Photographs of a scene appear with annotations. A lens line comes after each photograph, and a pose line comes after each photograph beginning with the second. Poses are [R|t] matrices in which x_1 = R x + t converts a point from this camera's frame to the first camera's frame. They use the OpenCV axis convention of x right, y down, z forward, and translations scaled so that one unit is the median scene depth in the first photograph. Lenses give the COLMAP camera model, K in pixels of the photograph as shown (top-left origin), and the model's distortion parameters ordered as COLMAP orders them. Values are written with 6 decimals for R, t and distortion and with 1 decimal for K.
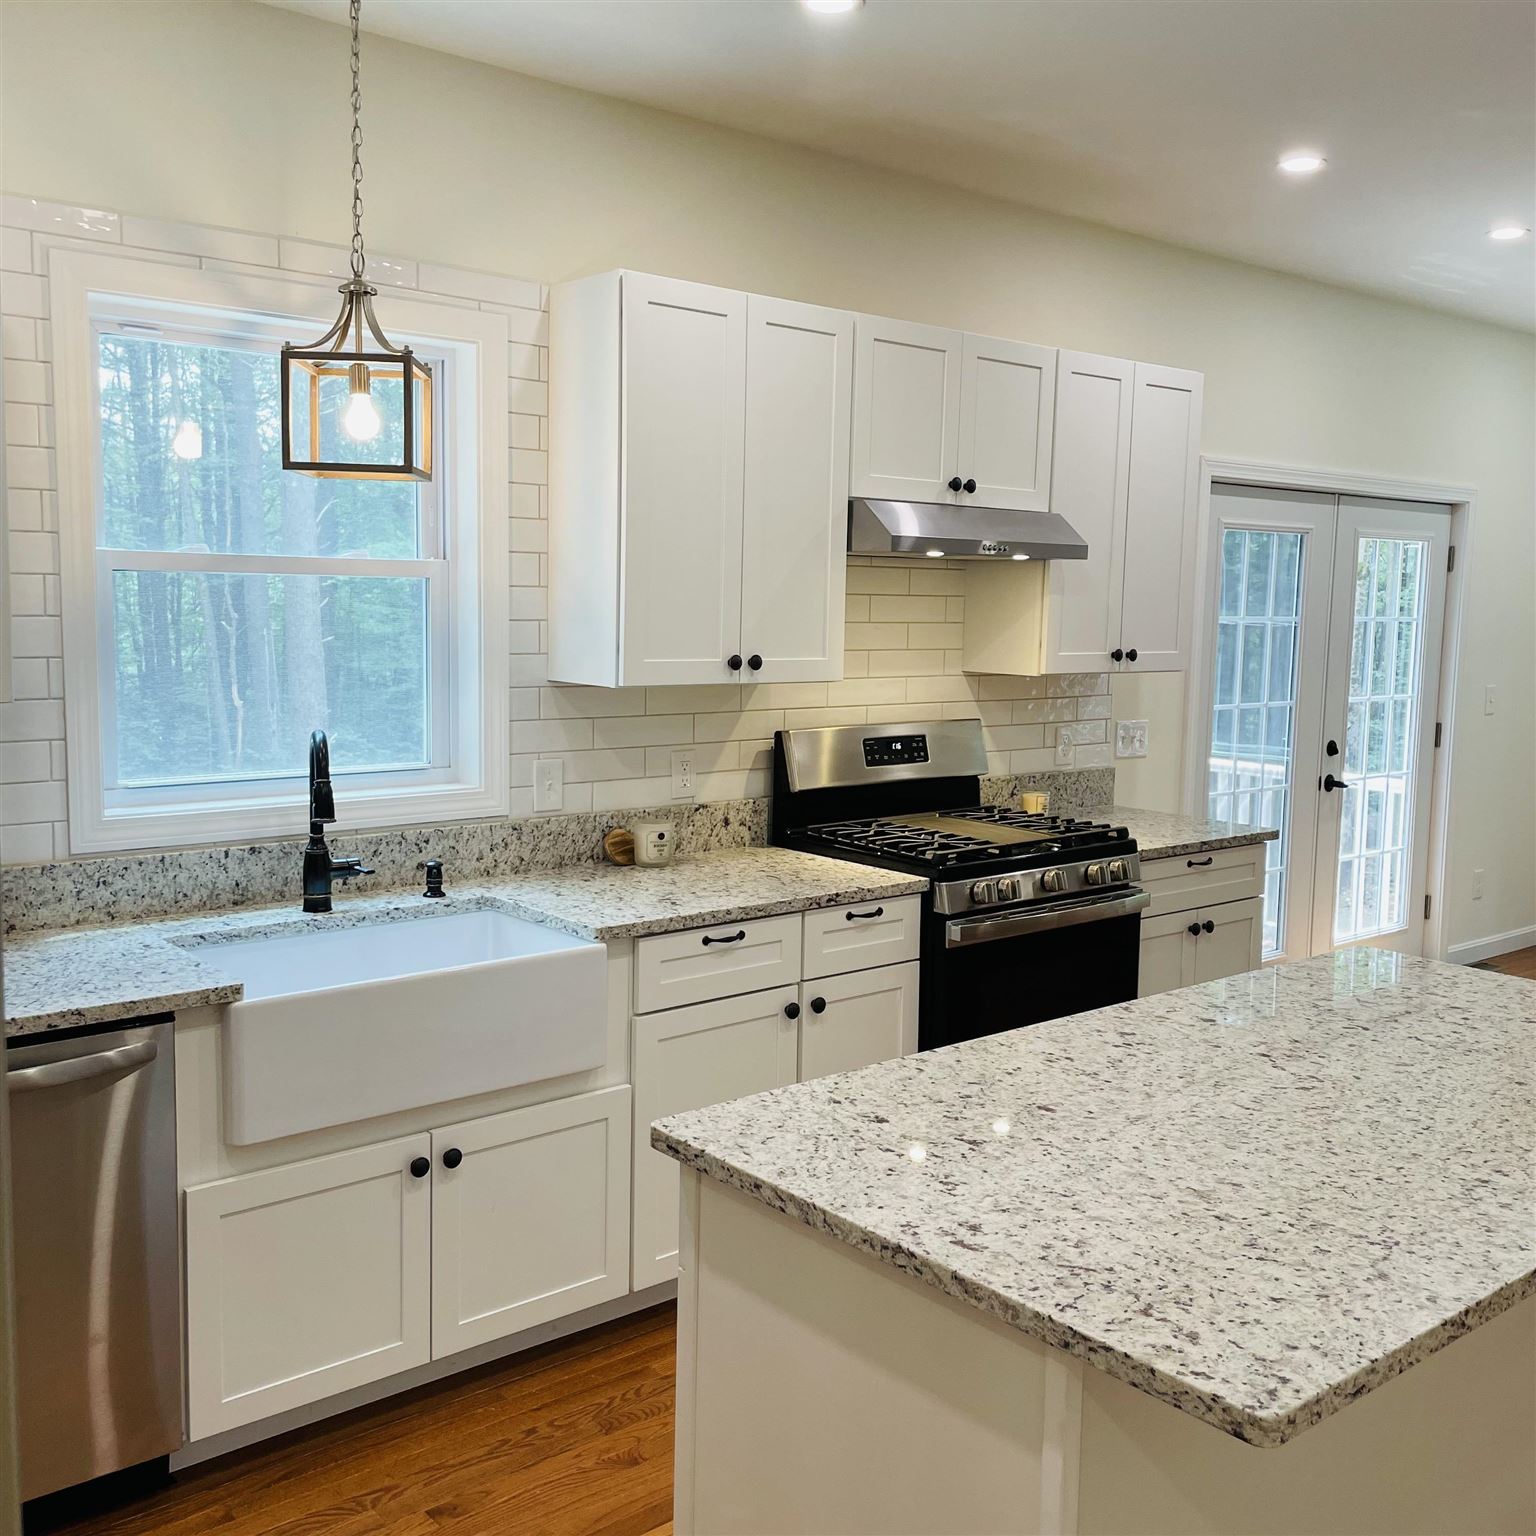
lens RADIAL K [[1582.2, 0, 818.0], [0, 1582.2, 758.7], [0, 0, 1]] dist [0.020210, 0.000000]
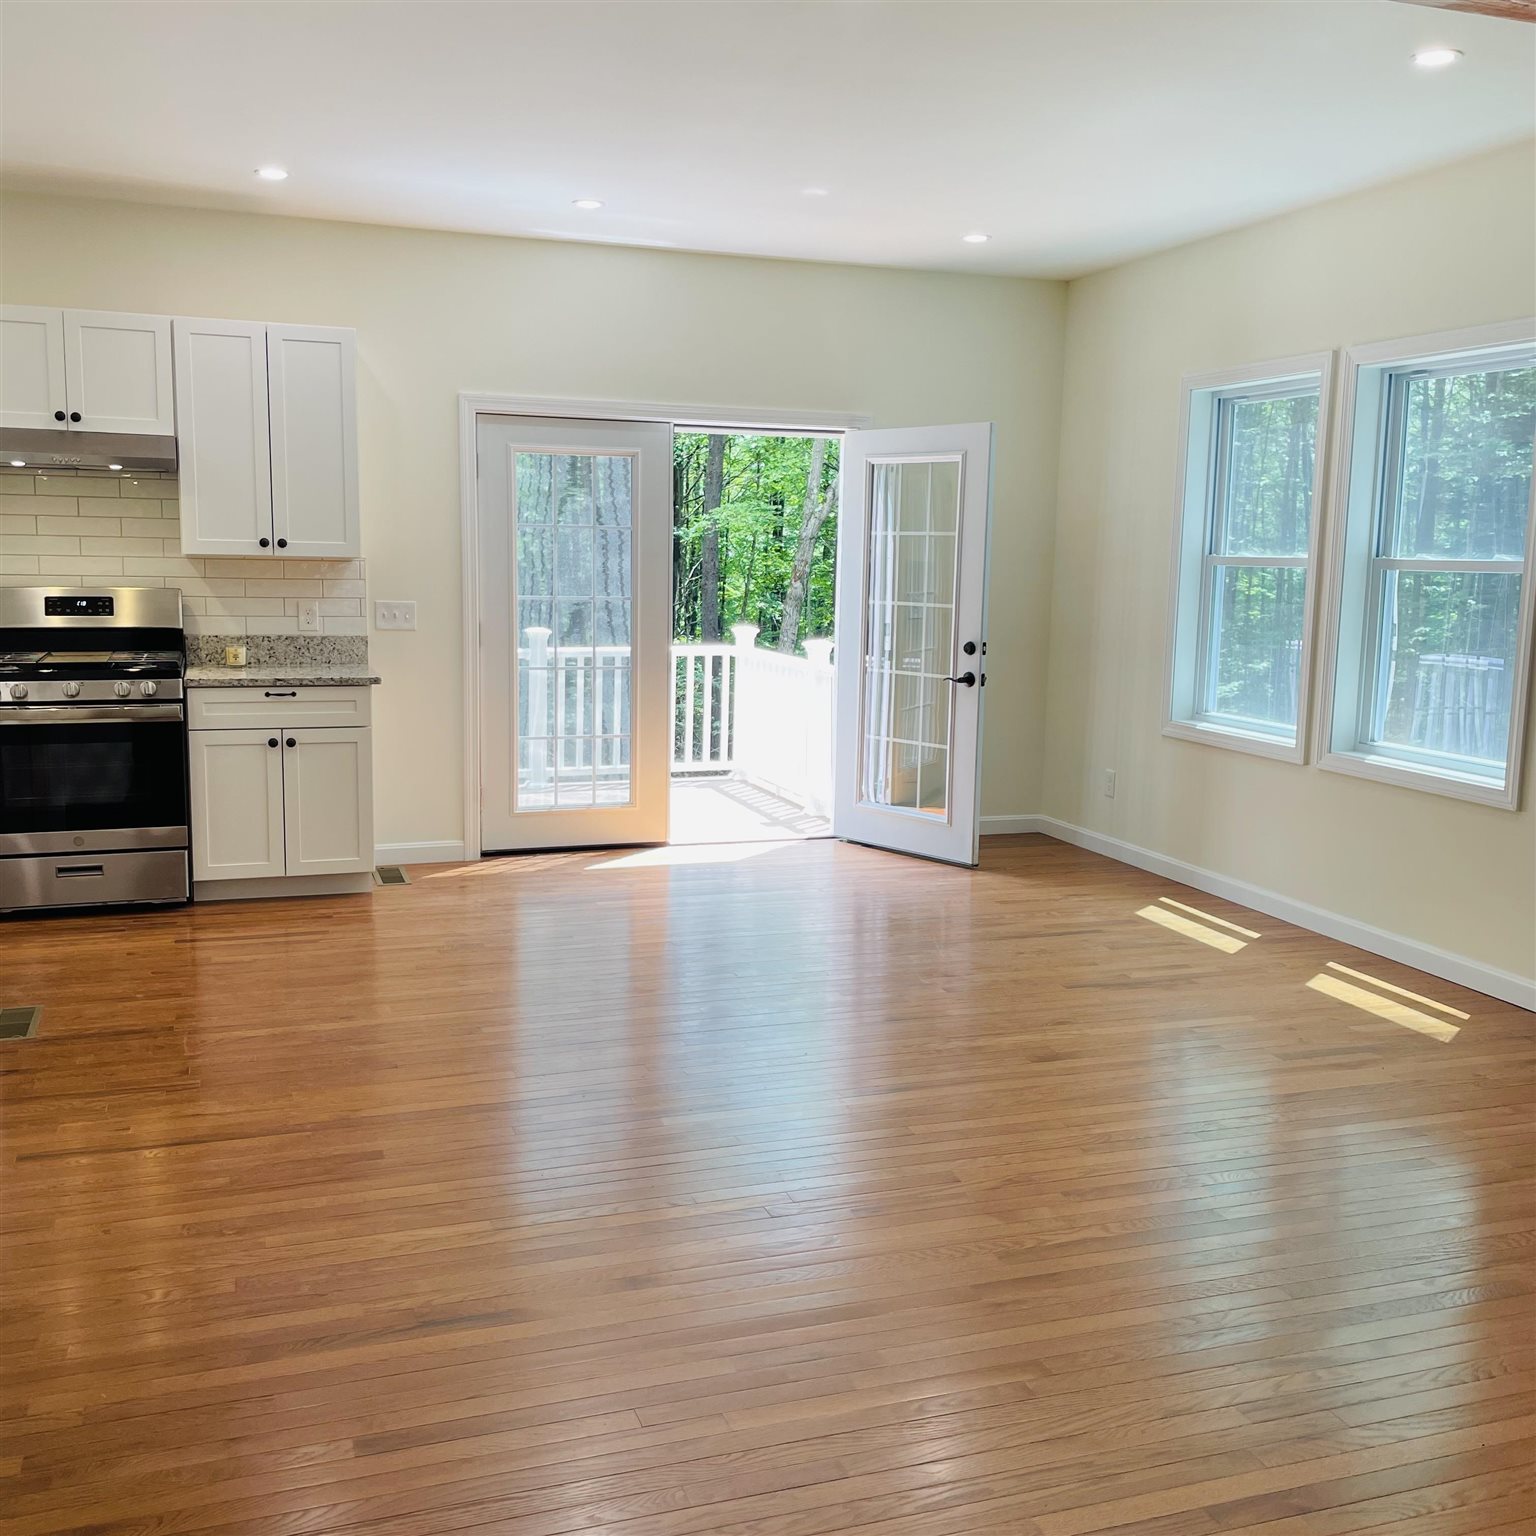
lens RADIAL K [[1582.2, 0, 779.9], [0, 1582.2, 766.6], [0, 0, 1]] dist [0.020210, 0.000000]
pose [[0.939606, 0.044132, -0.339400, 1.645120], [-0.036291, 0.998908, 0.029417, 0.107651], [0.340328, -0.015324, 0.940182, -0.196368]]
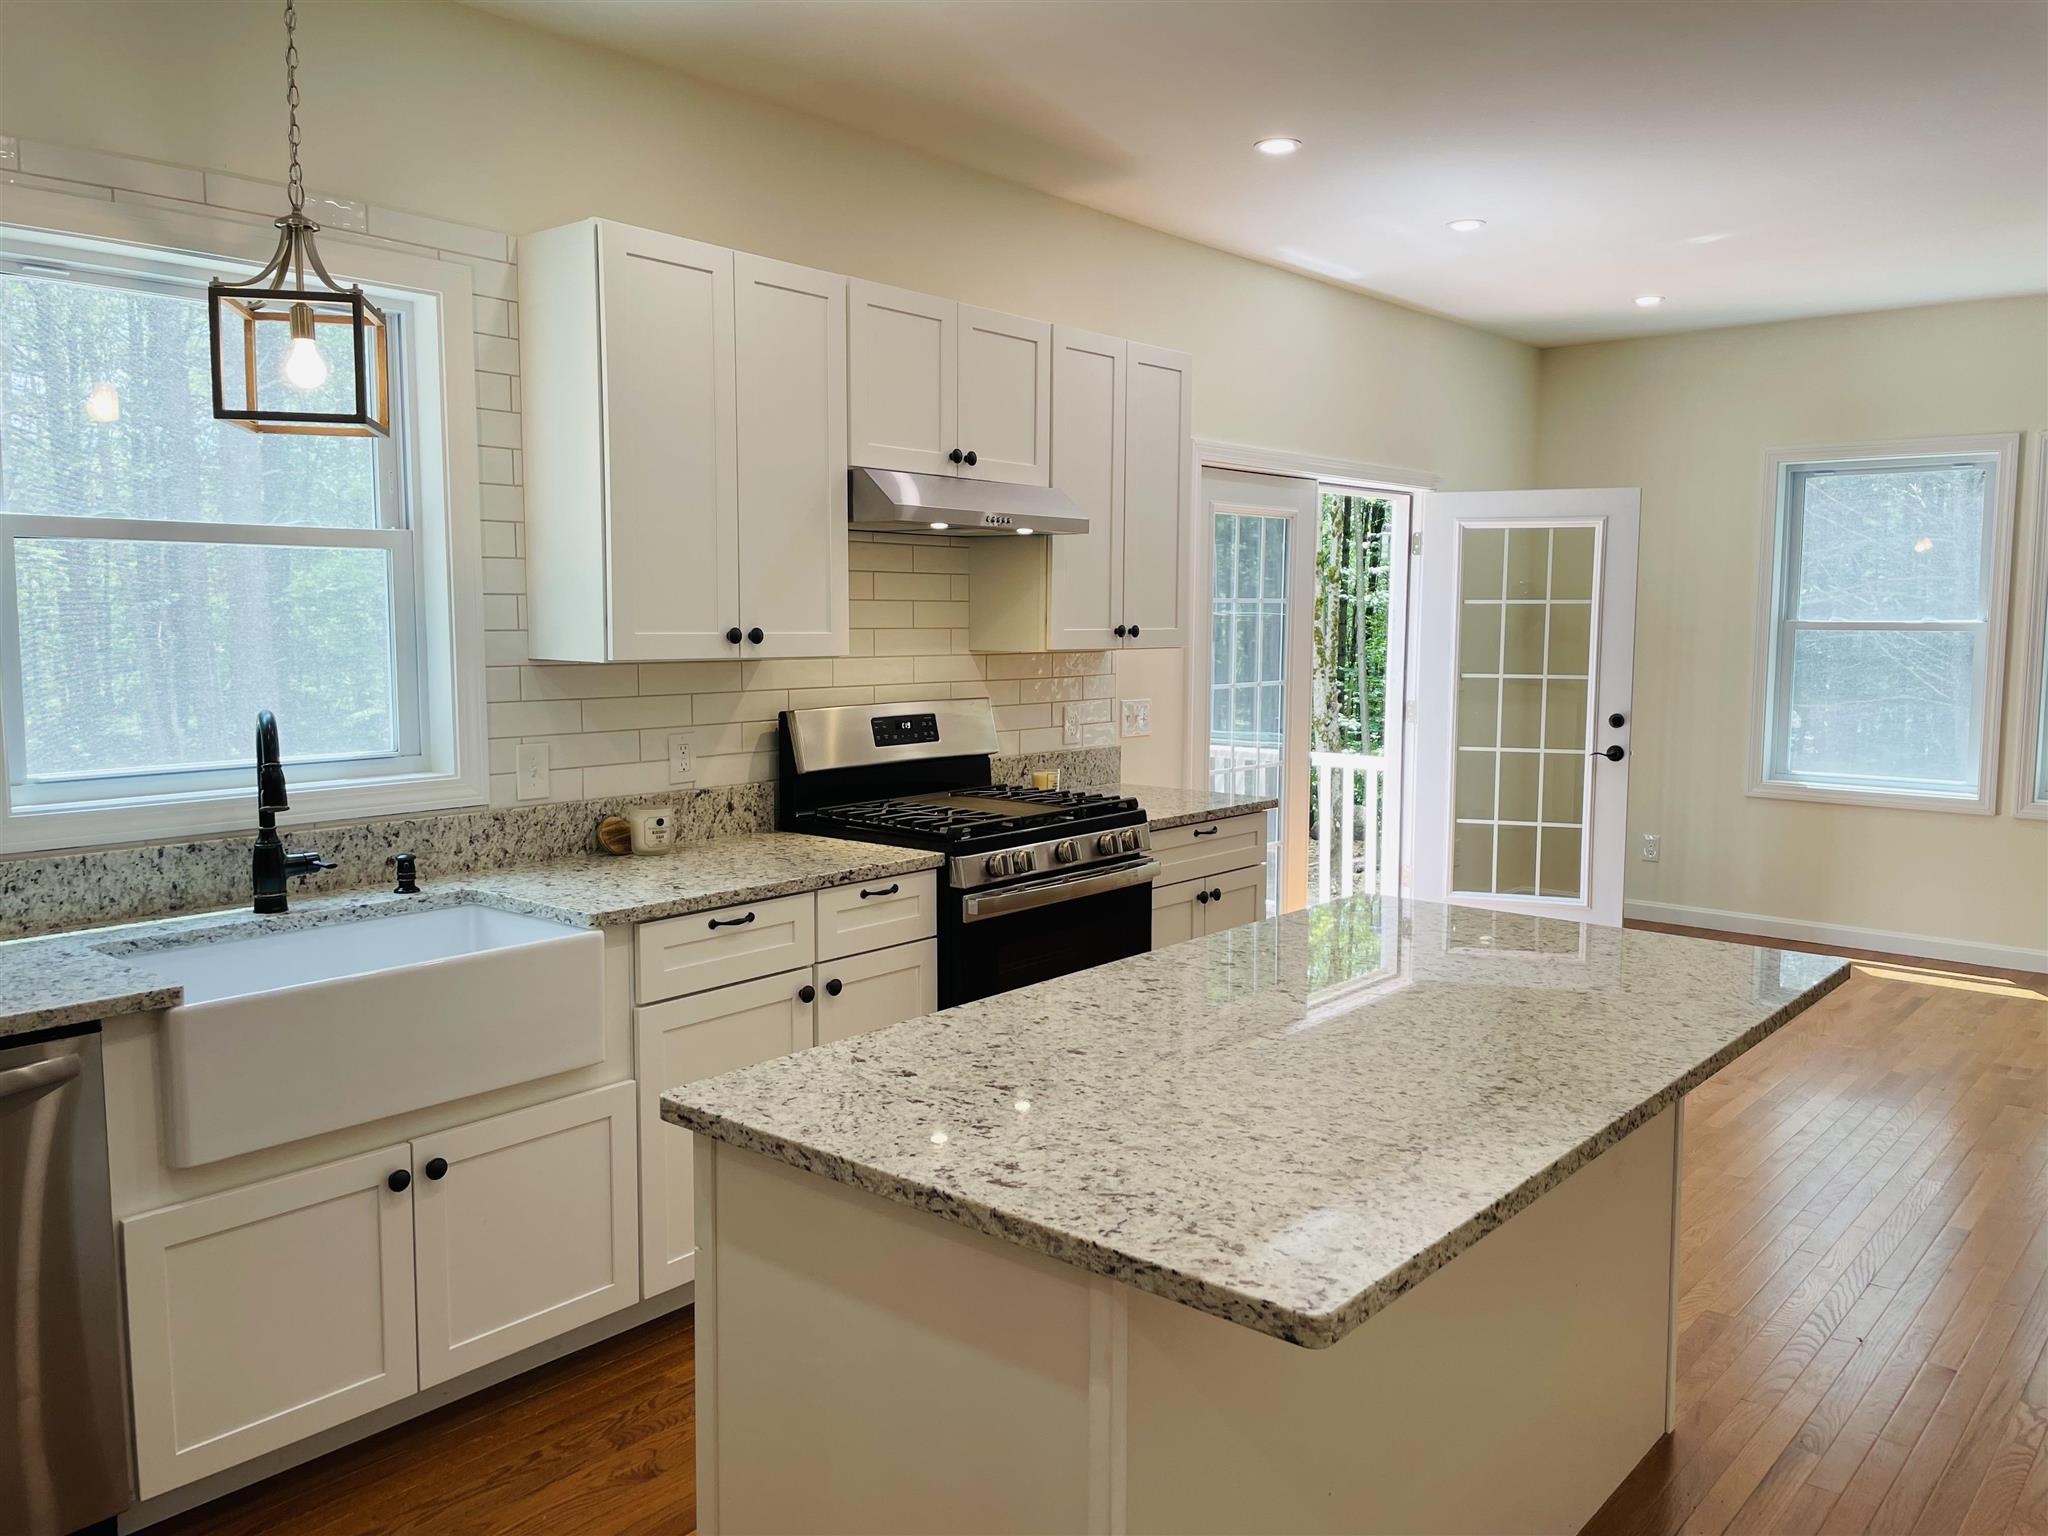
lens RADIAL K [[1562.1, 0, 1097.2], [0, 1562.1, 754.2], [0, 0, 1]] dist [0.061639, -0.090655]
pose [[0.984067, -0.032275, 0.174843, -0.004845], [0.033975, 0.999400, -0.006736, 0.029733], [-0.174520, 0.012569, 0.984573, 0.026544]]
